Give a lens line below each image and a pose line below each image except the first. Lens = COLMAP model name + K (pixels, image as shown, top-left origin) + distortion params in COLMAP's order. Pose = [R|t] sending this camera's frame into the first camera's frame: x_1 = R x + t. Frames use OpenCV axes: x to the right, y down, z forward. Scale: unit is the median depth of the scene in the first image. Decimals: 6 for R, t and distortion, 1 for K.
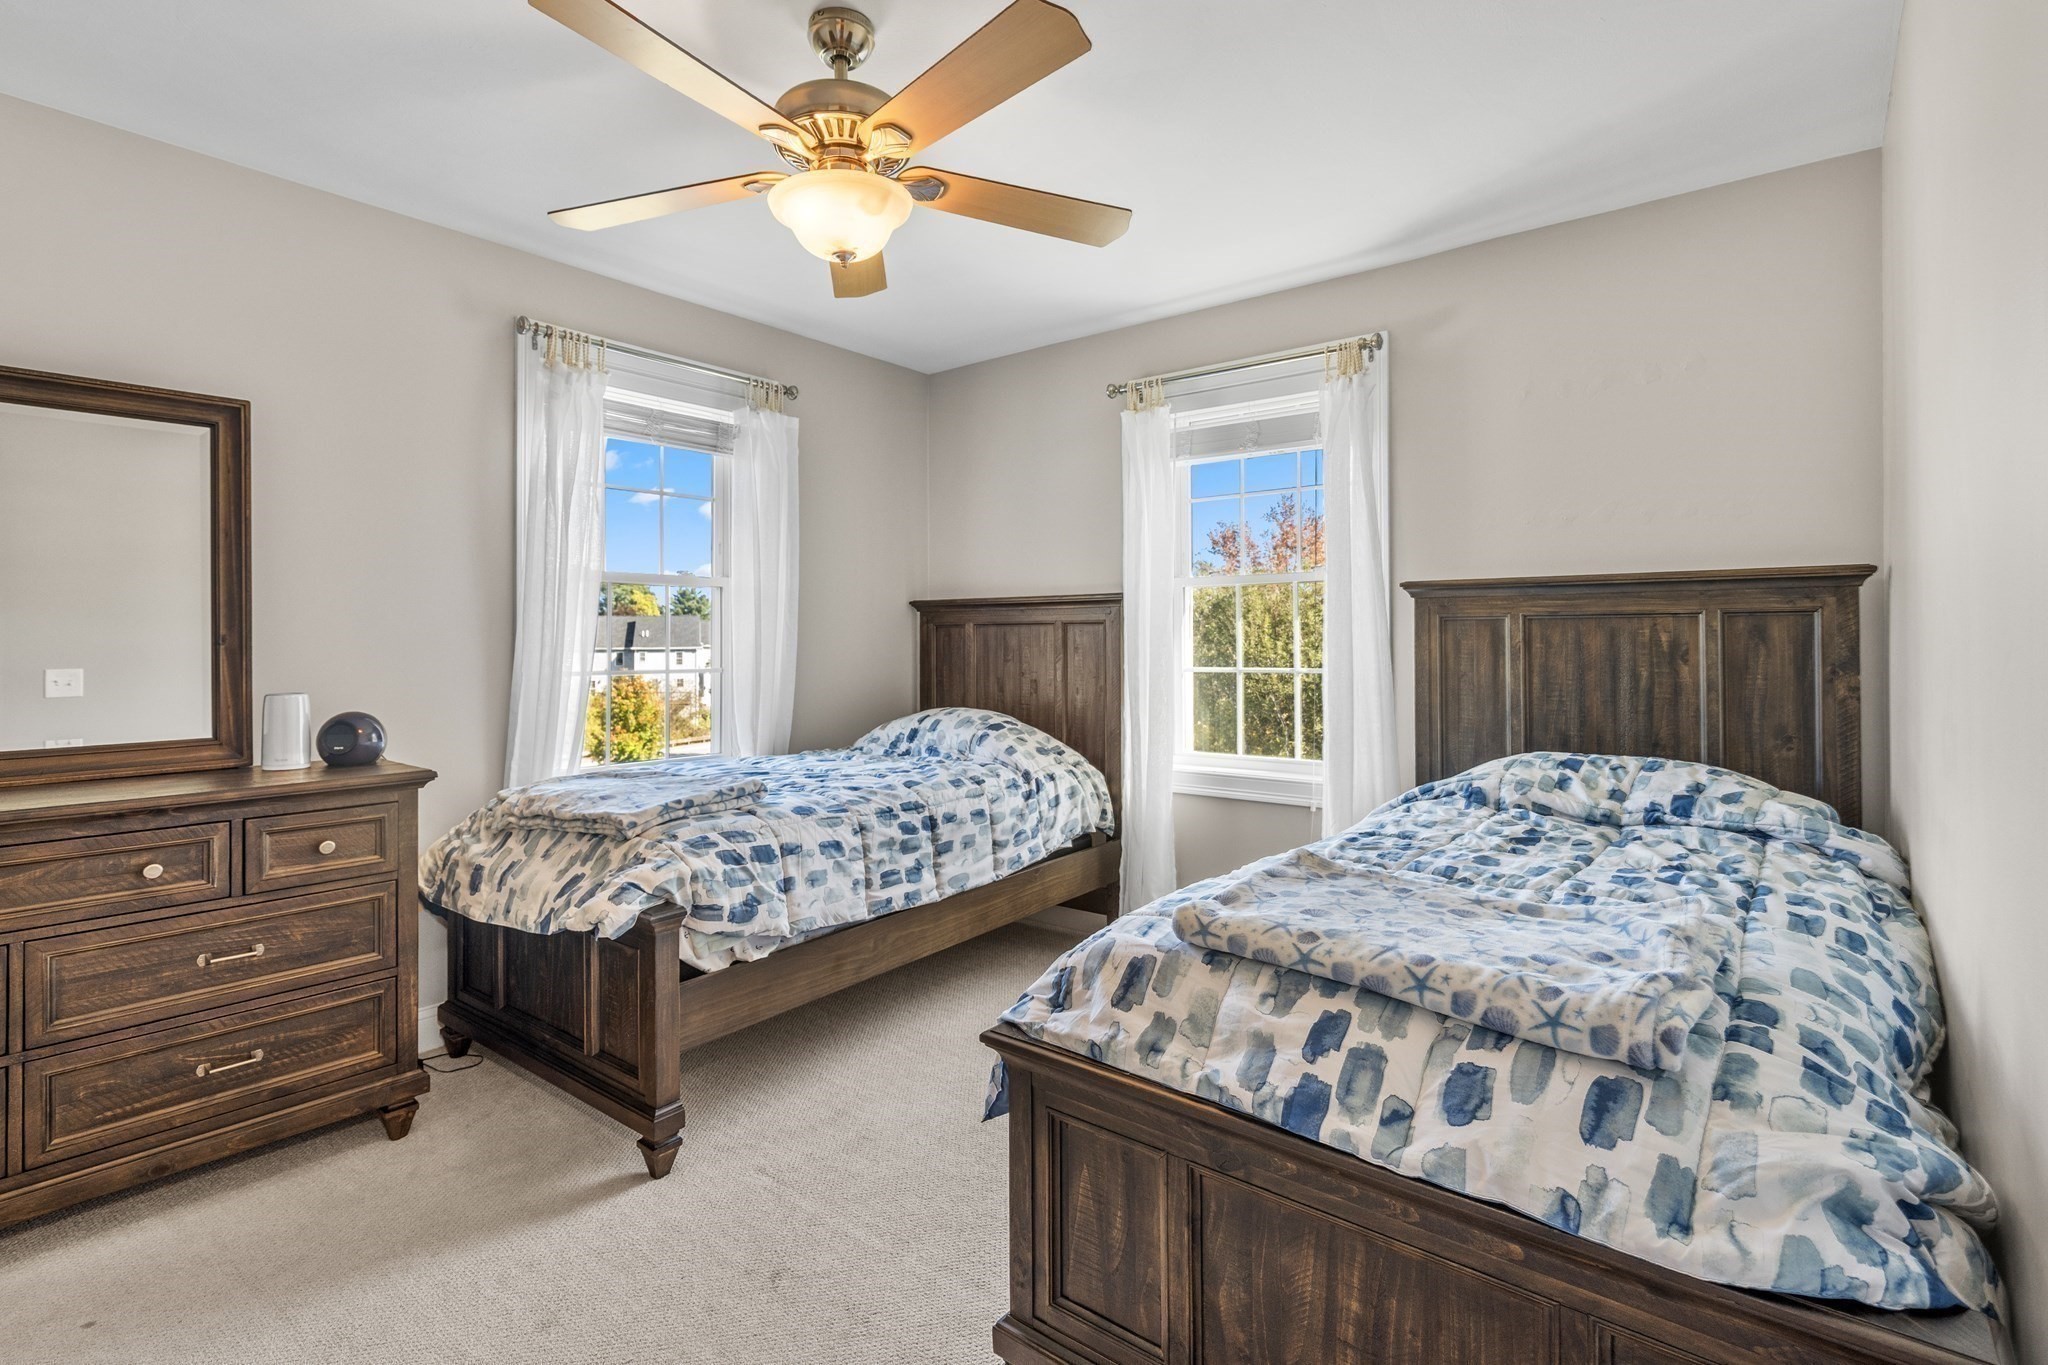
lens RADIAL K [[937.5, 0, 986.9], [0, 937.5, 629.0], [0, 0, 1]] dist [-0.005590, 0.001706]
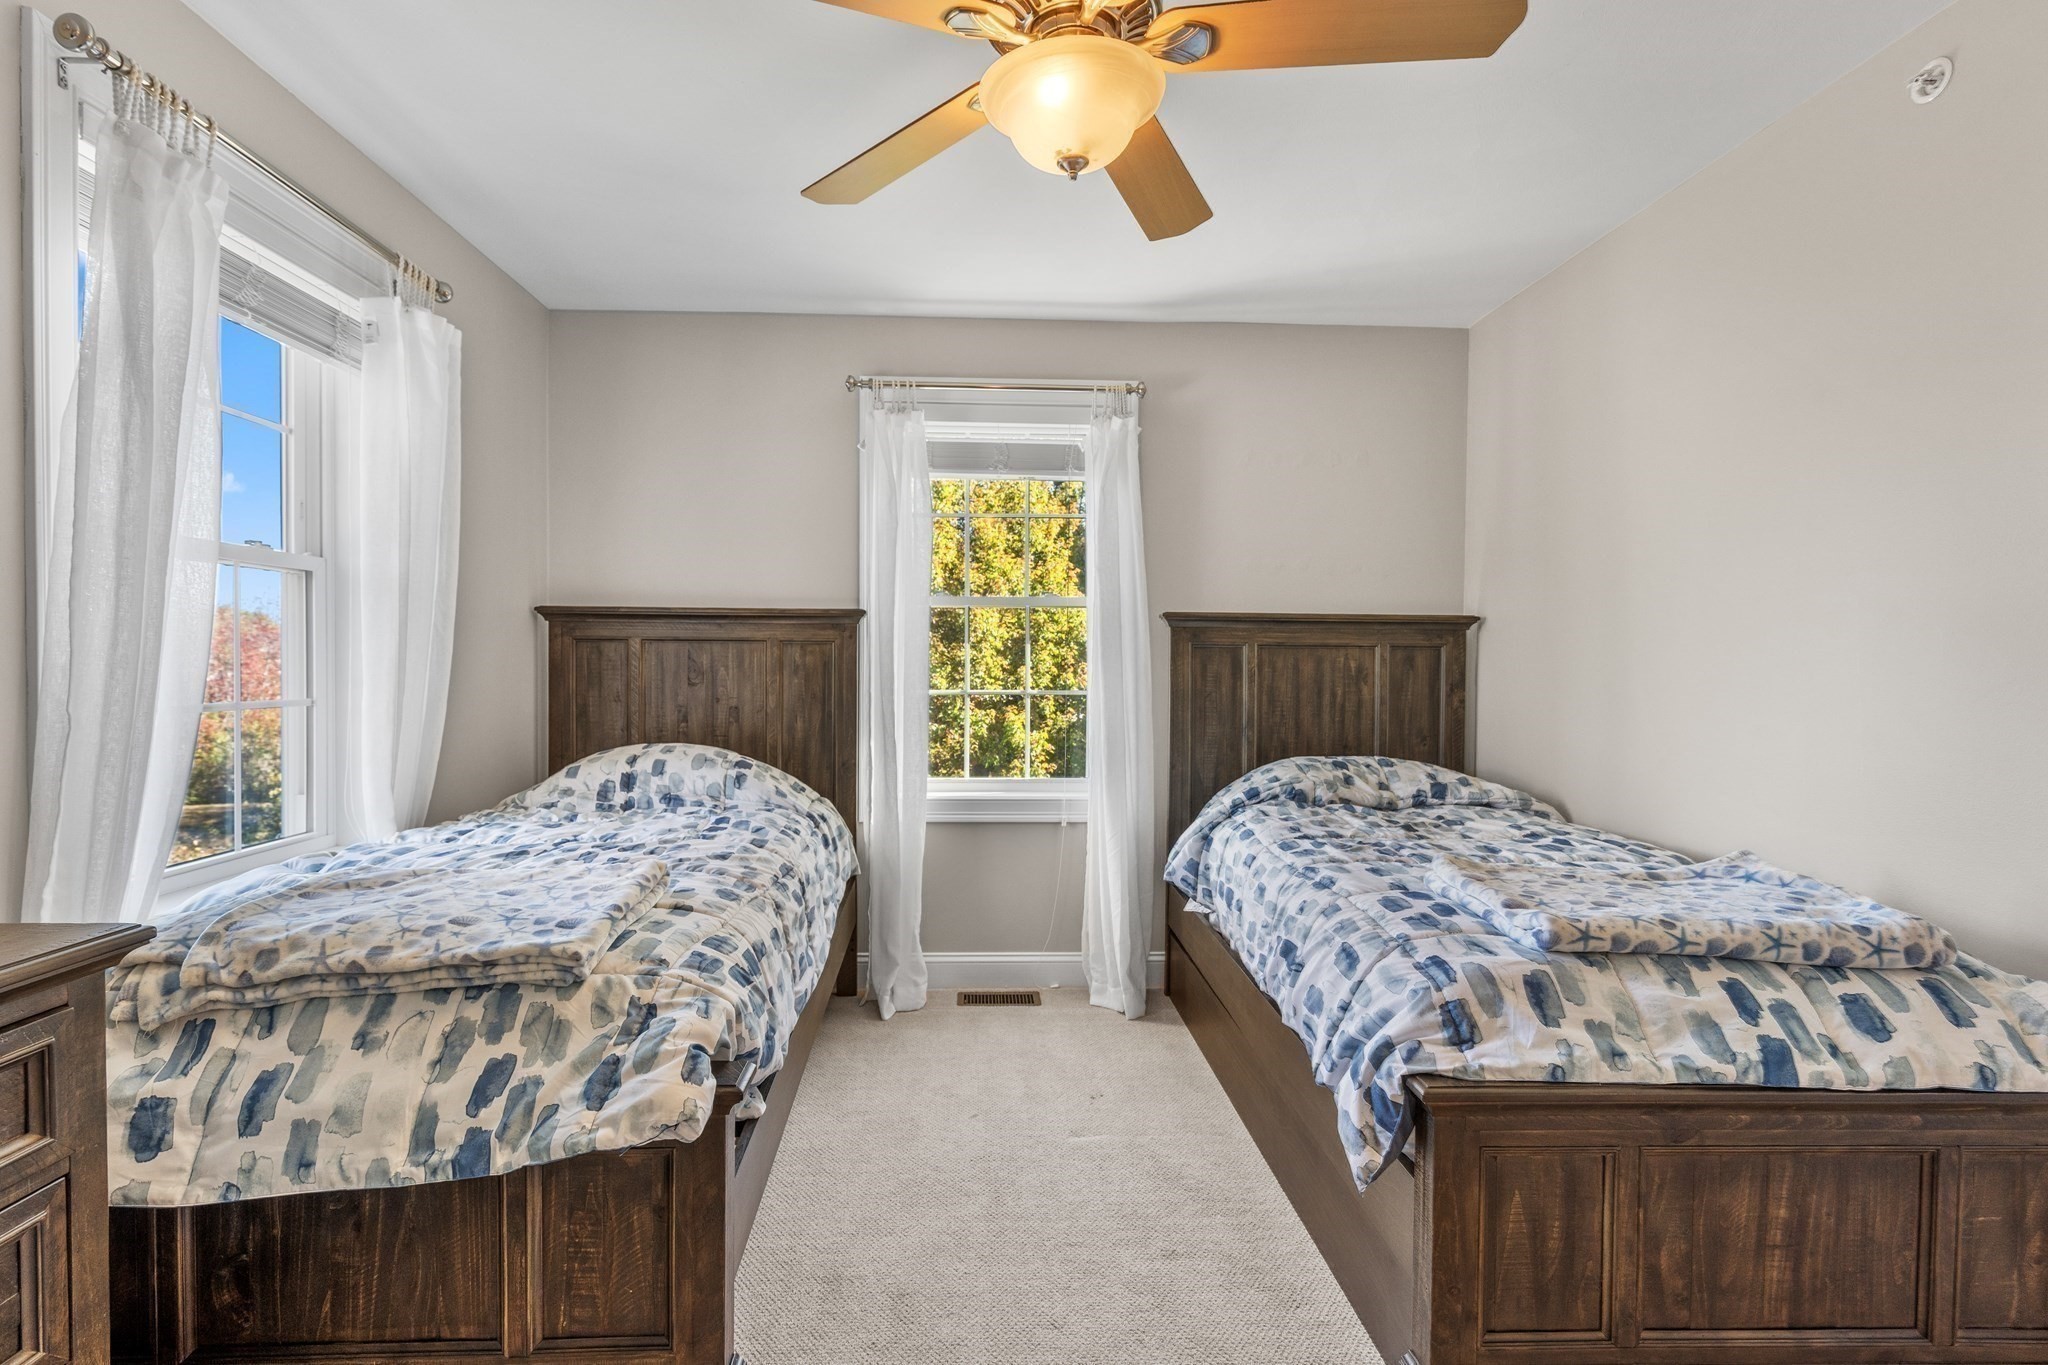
lens RADIAL K [[937.5, 0, 1015.7], [0, 937.5, 680.0], [0, 0, 1]] dist [-0.005590, 0.001706]
pose [[0.765870, -0.003397, 0.642987, -0.502038], [-0.017723, 0.999495, 0.026390, 0.005157], [-0.642751, -0.031607, 0.765422, 0.316347]]
